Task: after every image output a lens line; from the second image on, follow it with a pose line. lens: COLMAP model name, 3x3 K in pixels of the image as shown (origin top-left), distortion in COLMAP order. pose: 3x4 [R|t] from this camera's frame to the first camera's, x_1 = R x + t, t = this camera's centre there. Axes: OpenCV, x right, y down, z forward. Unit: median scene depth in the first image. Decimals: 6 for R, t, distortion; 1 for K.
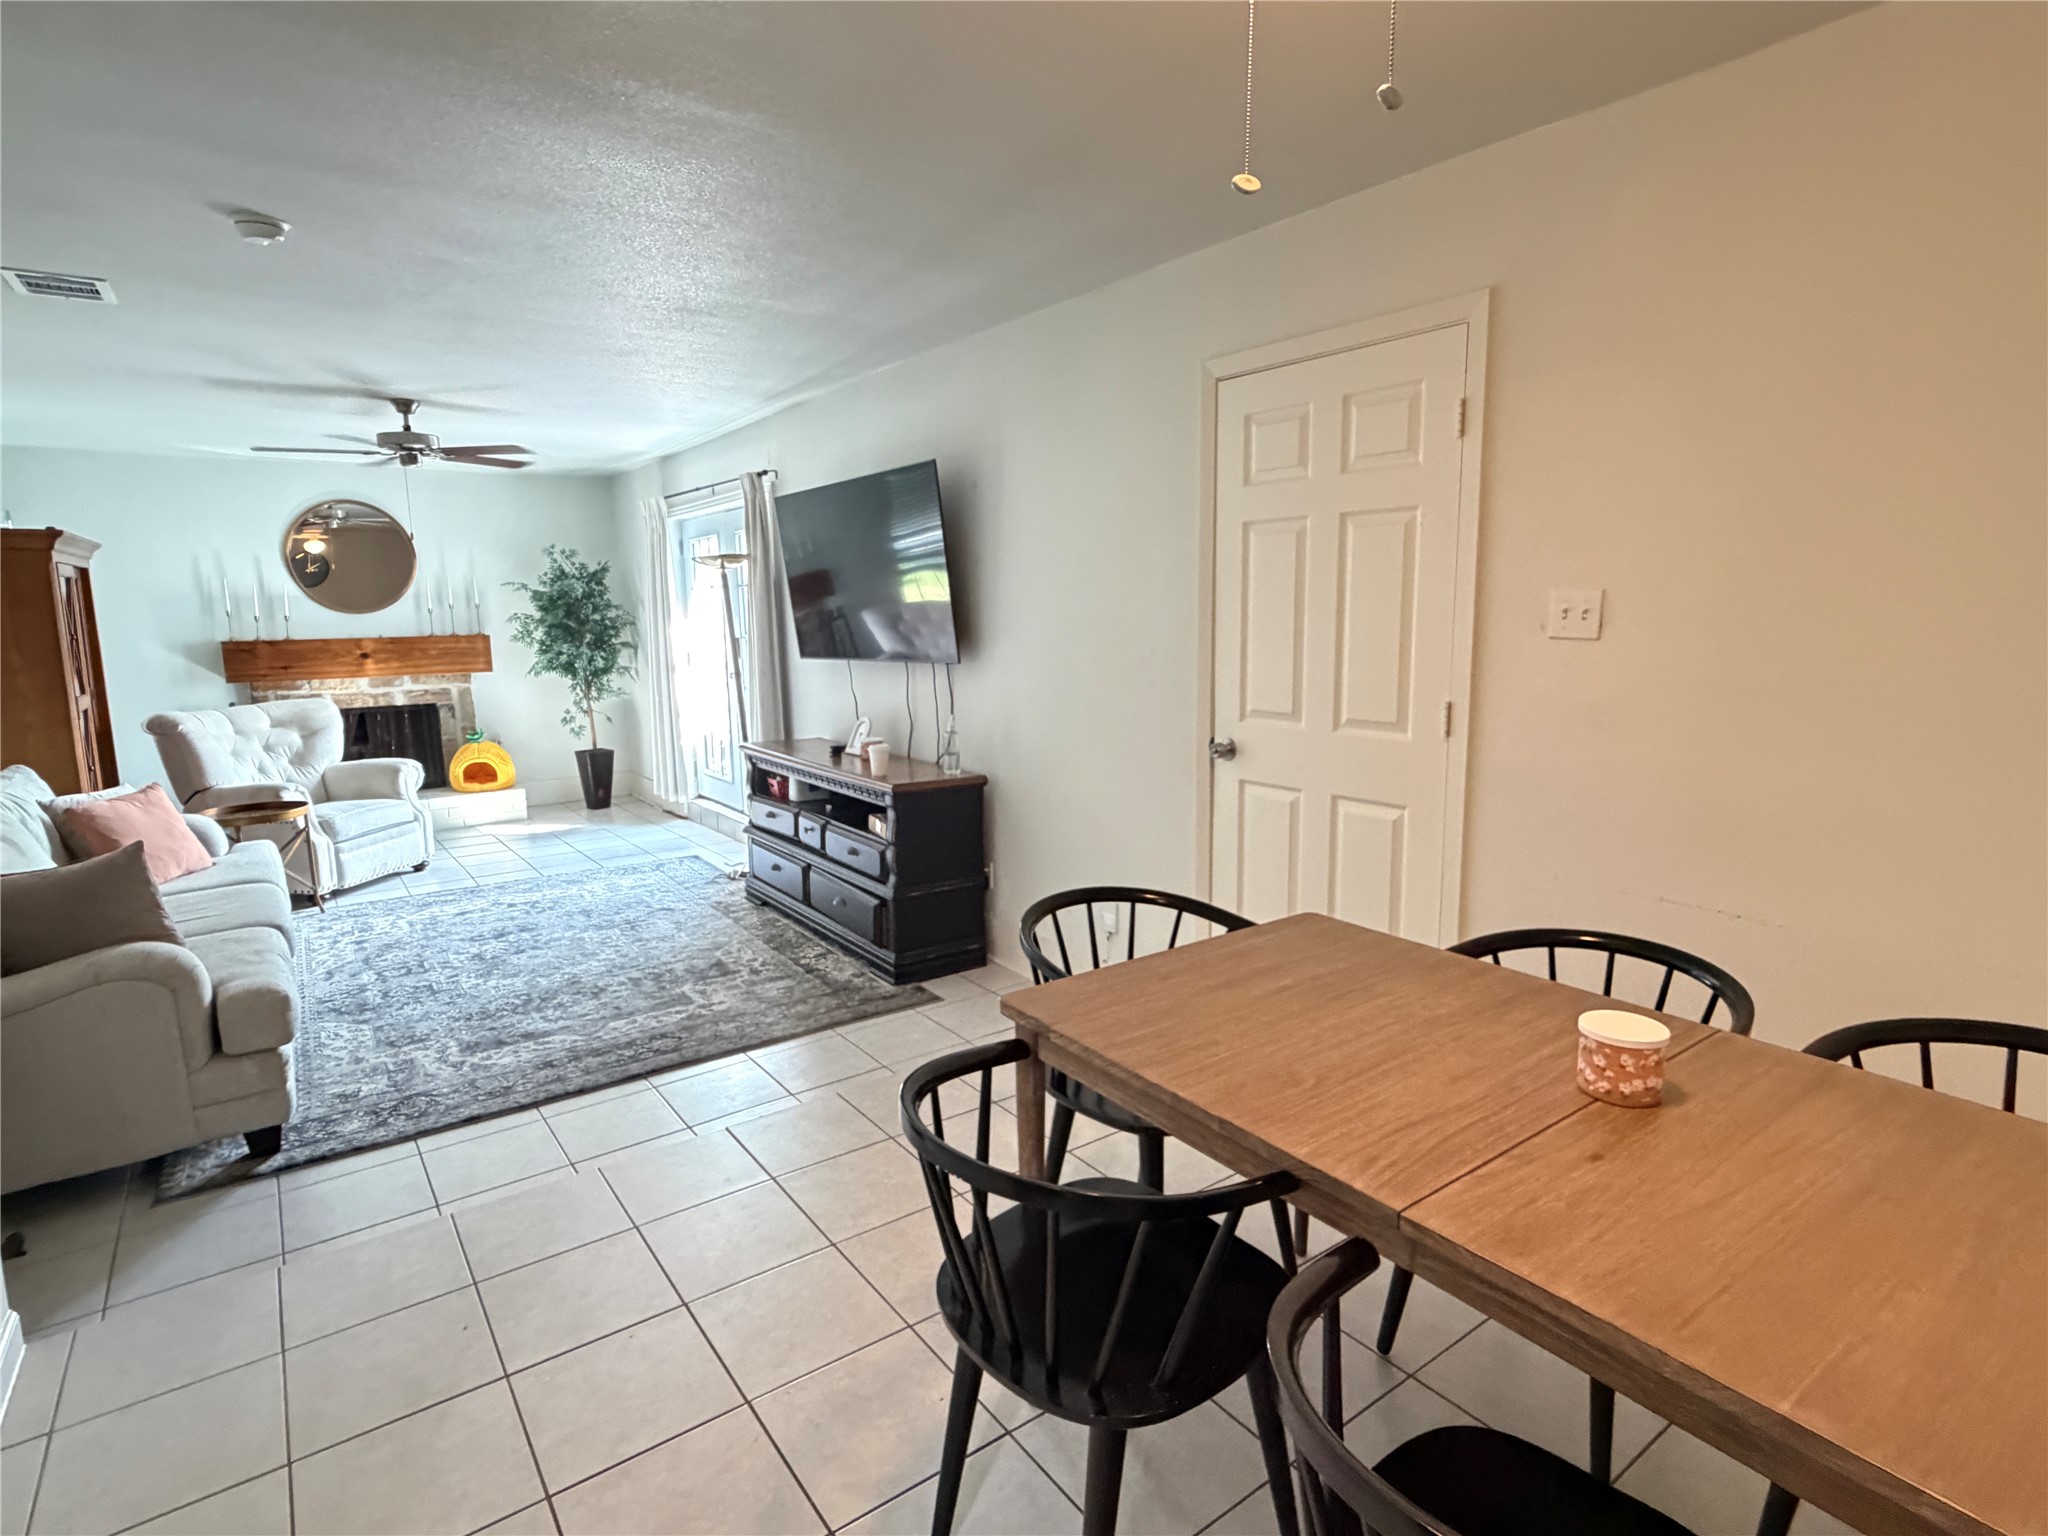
lens RADIAL K [[1049.4, 0, 1019.3], [0, 1049.4, 769.7], [0, 0, 1]] dist [-0.001961, 0.000555]
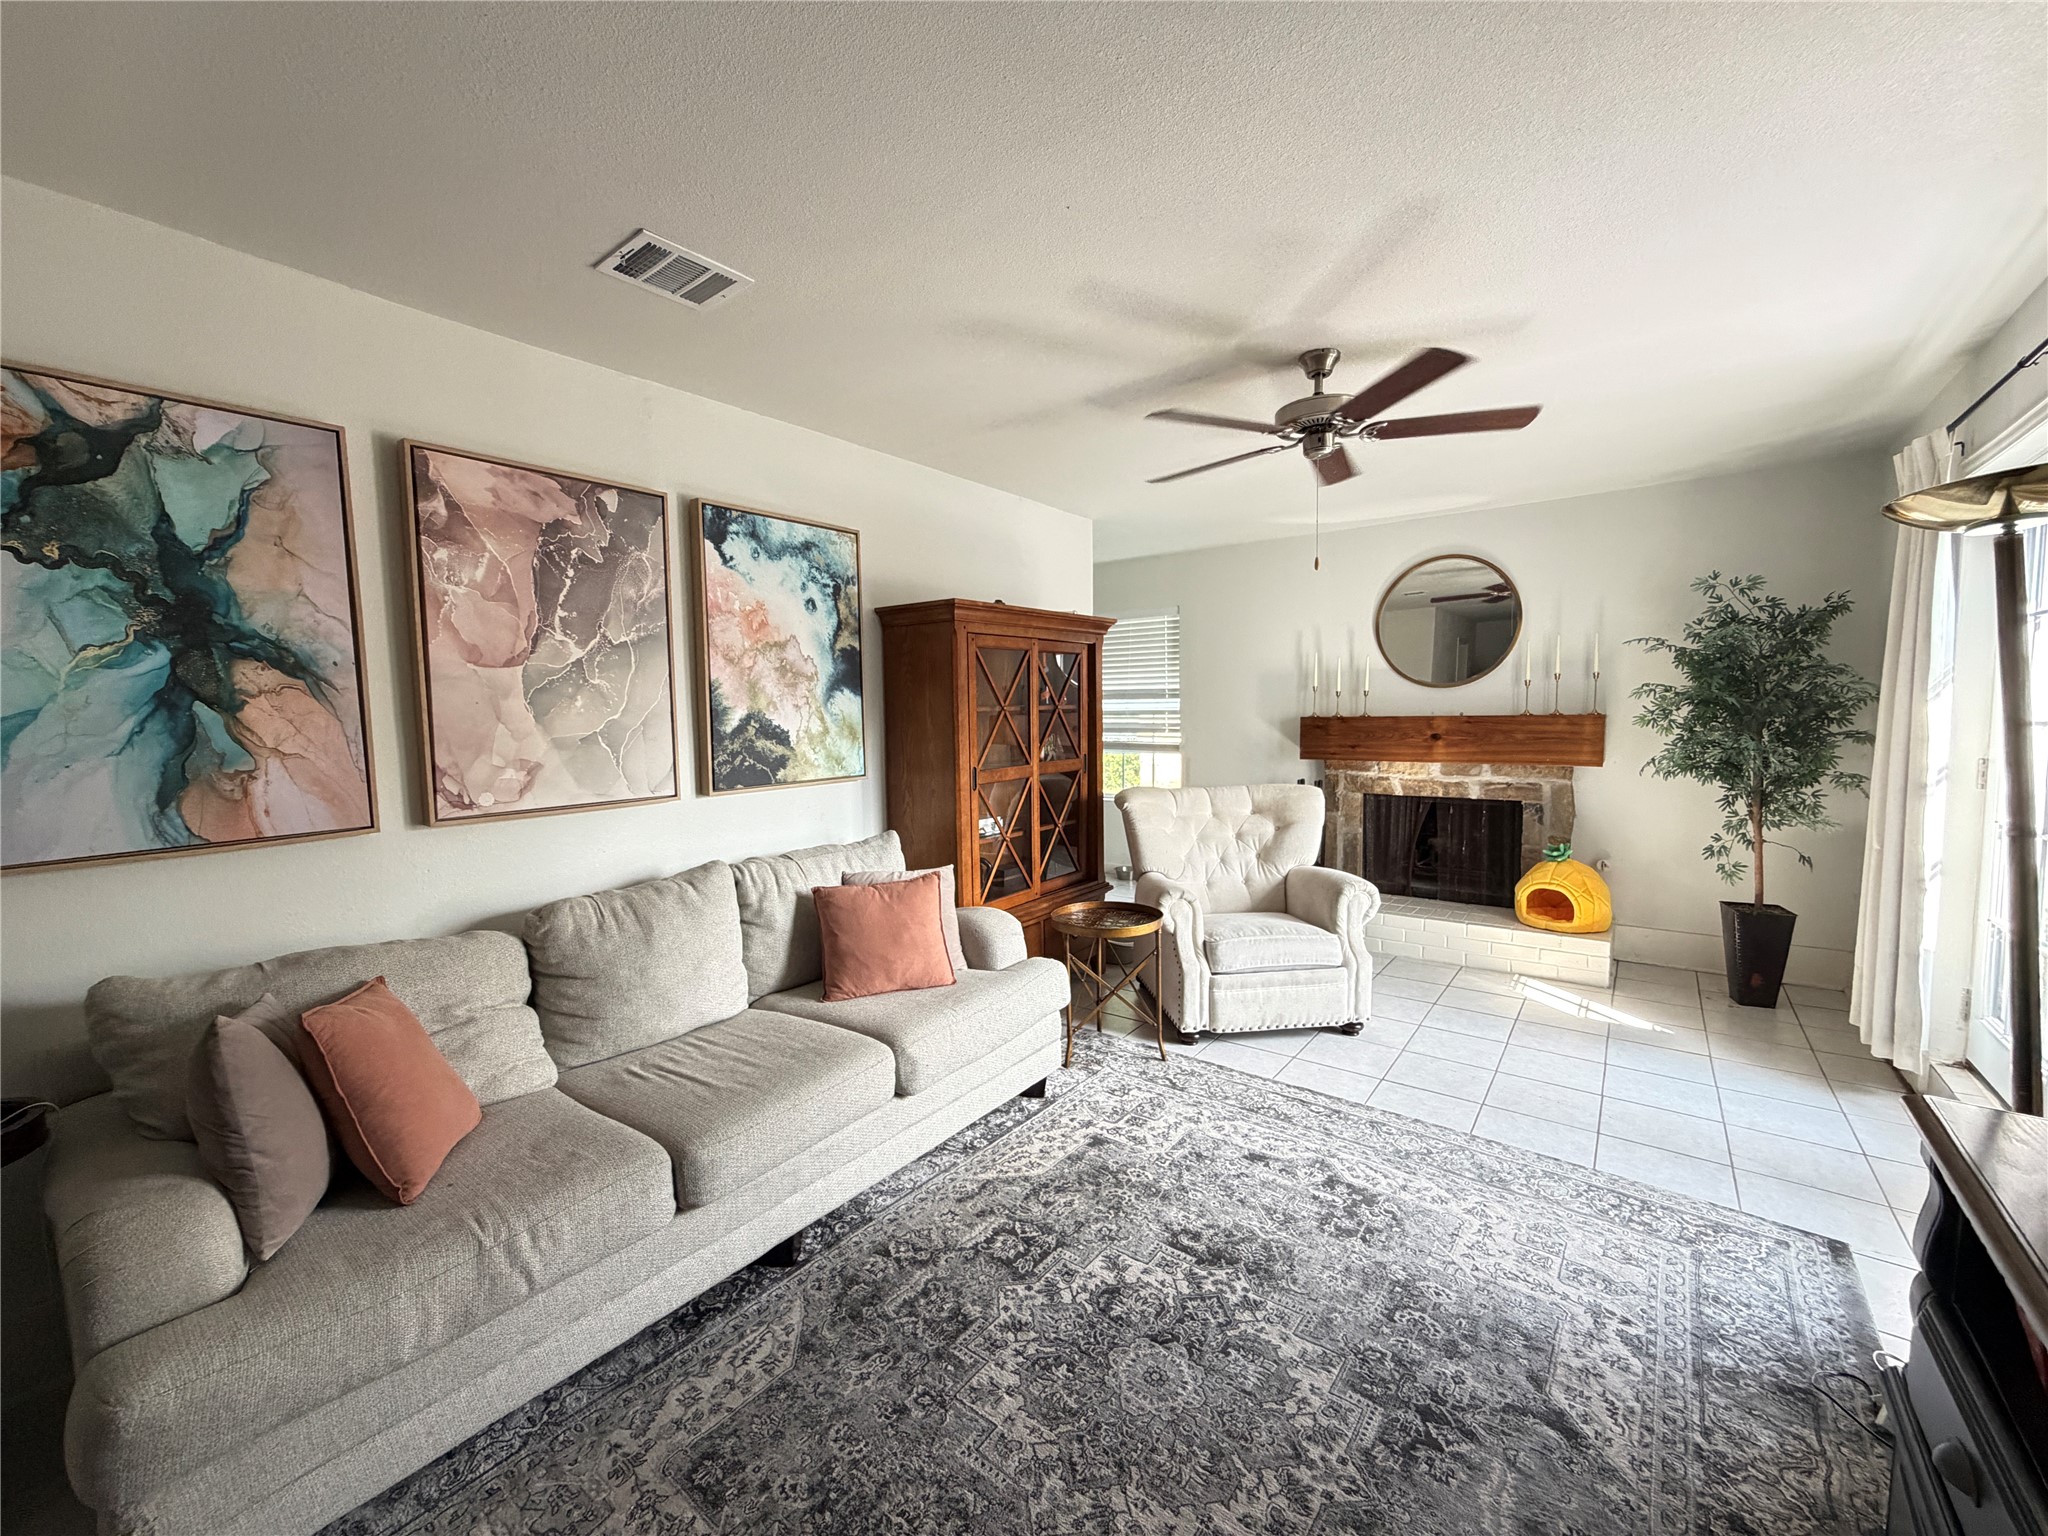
lens RADIAL K [[818.8, 0, 1017.3], [0, 818.8, 769.4], [0, 0, 1]] dist [0.000967, 0.000111]
pose [[0.283807, 0.077467, -0.955747, -0.112068], [-0.136118, 0.989892, 0.039815, -0.079230], [0.949171, 0.118795, 0.291483, 0.615608]]
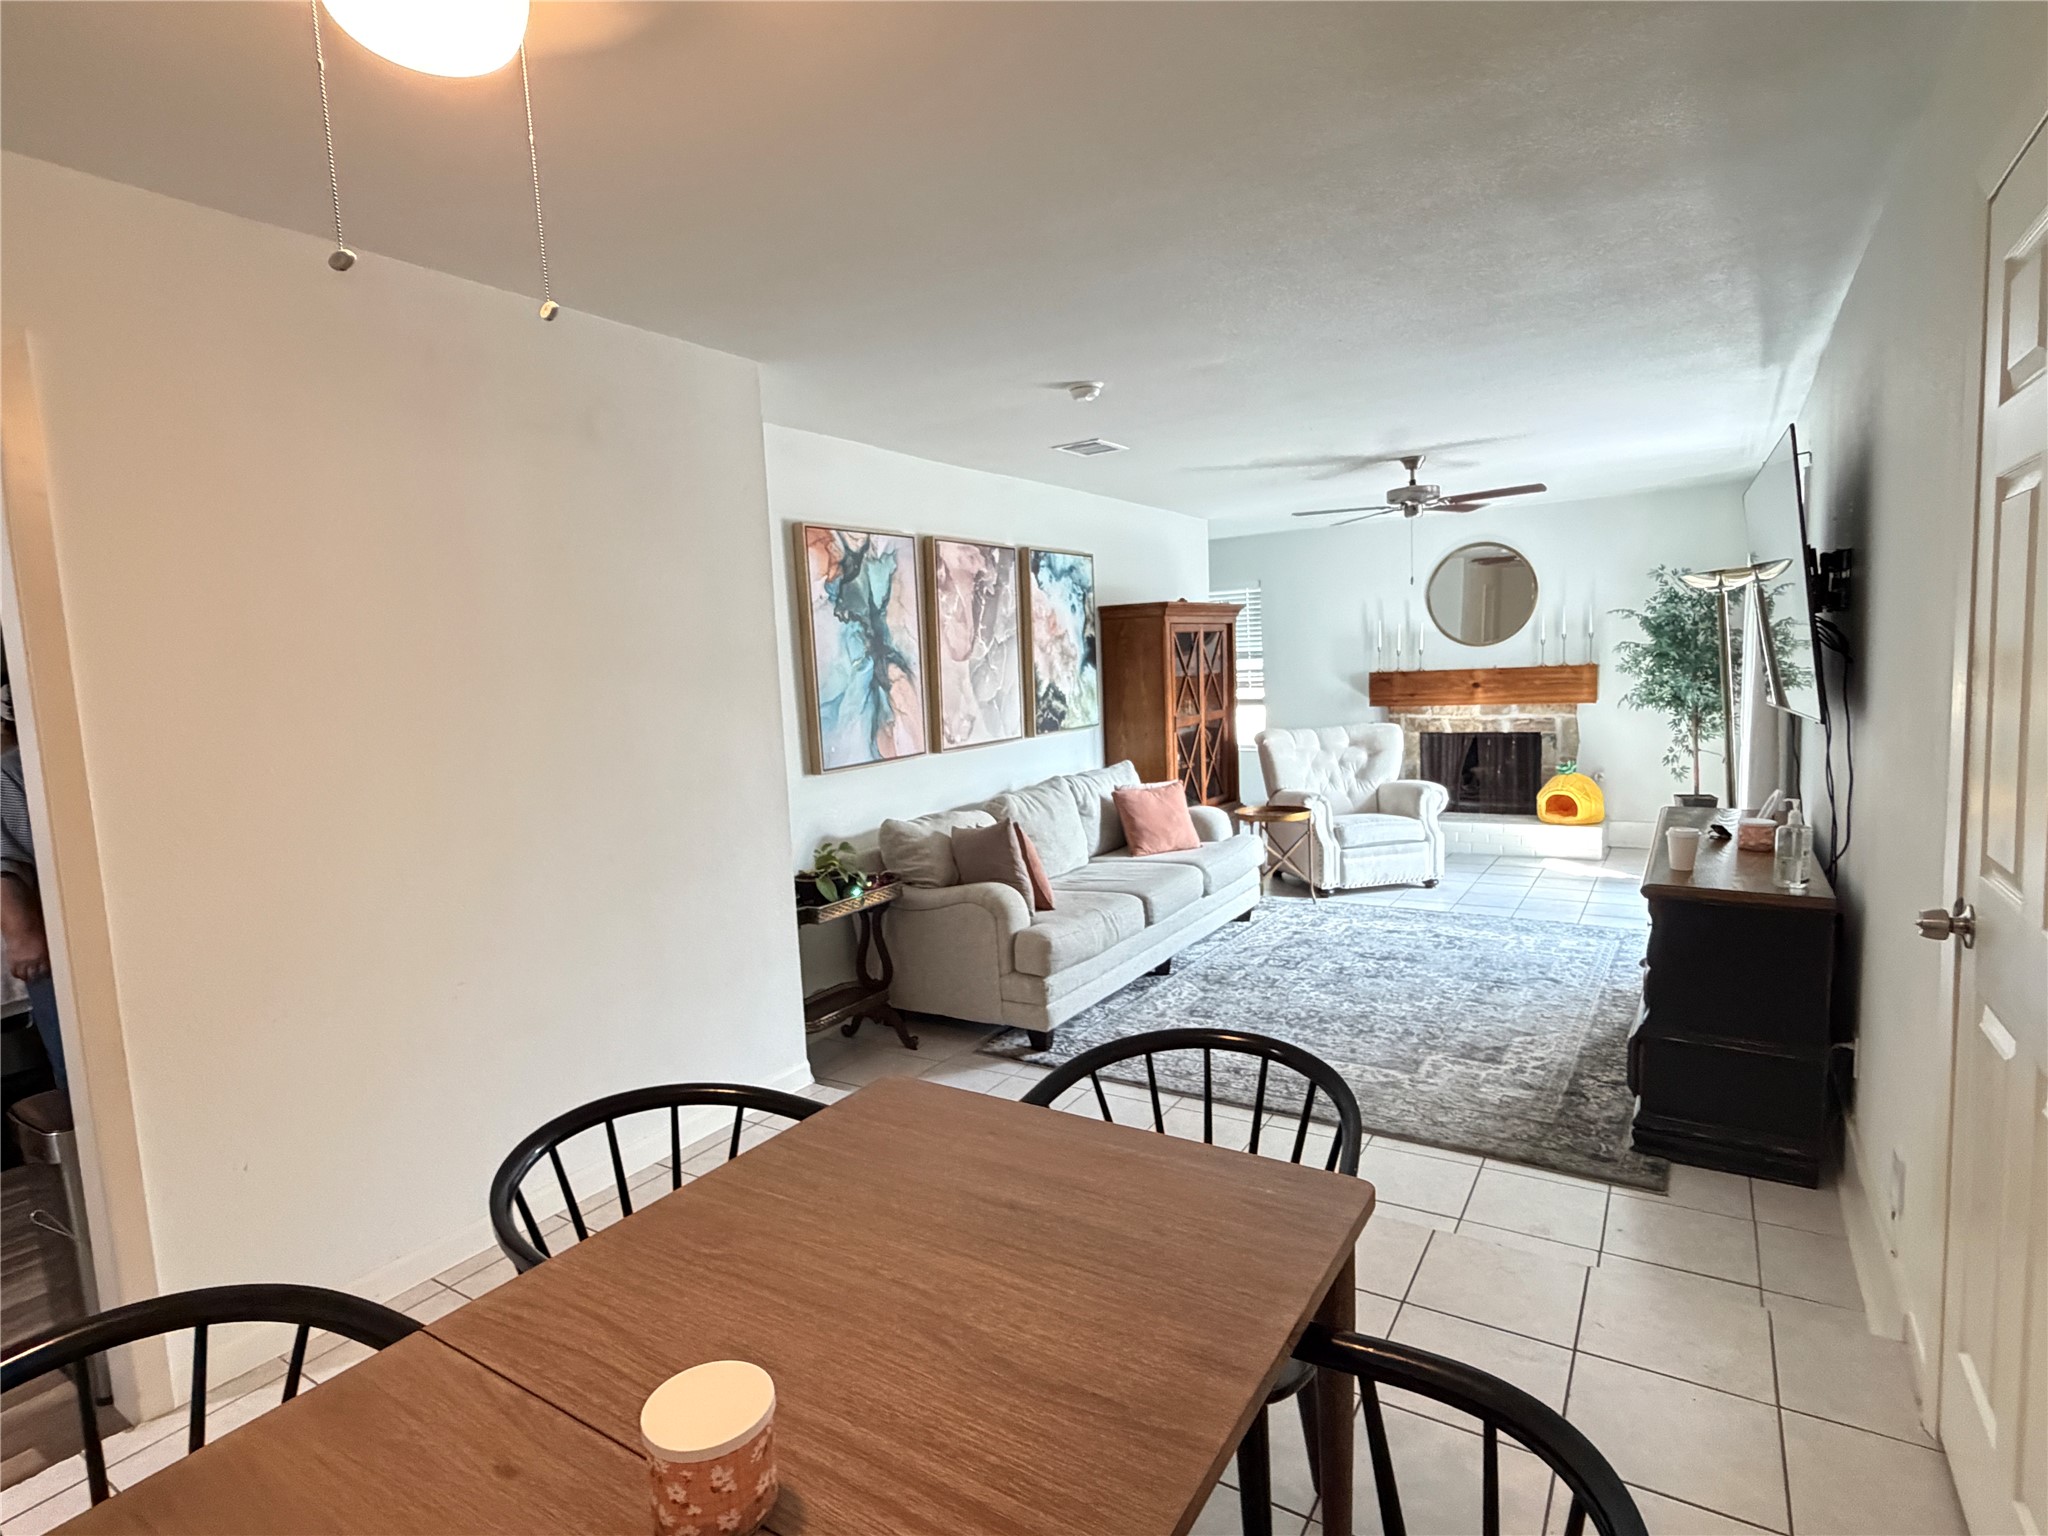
lens RADIAL K [[1049.4, 0, 1019.3], [0, 1049.4, 769.7], [0, 0, 1]] dist [-0.001961, 0.000555]
pose [[0.361702, 0.089169, -0.928020, 0.273118], [-0.103455, 0.993107, 0.055101, -0.040963], [0.926536, 0.076078, 0.368433, 0.212194]]
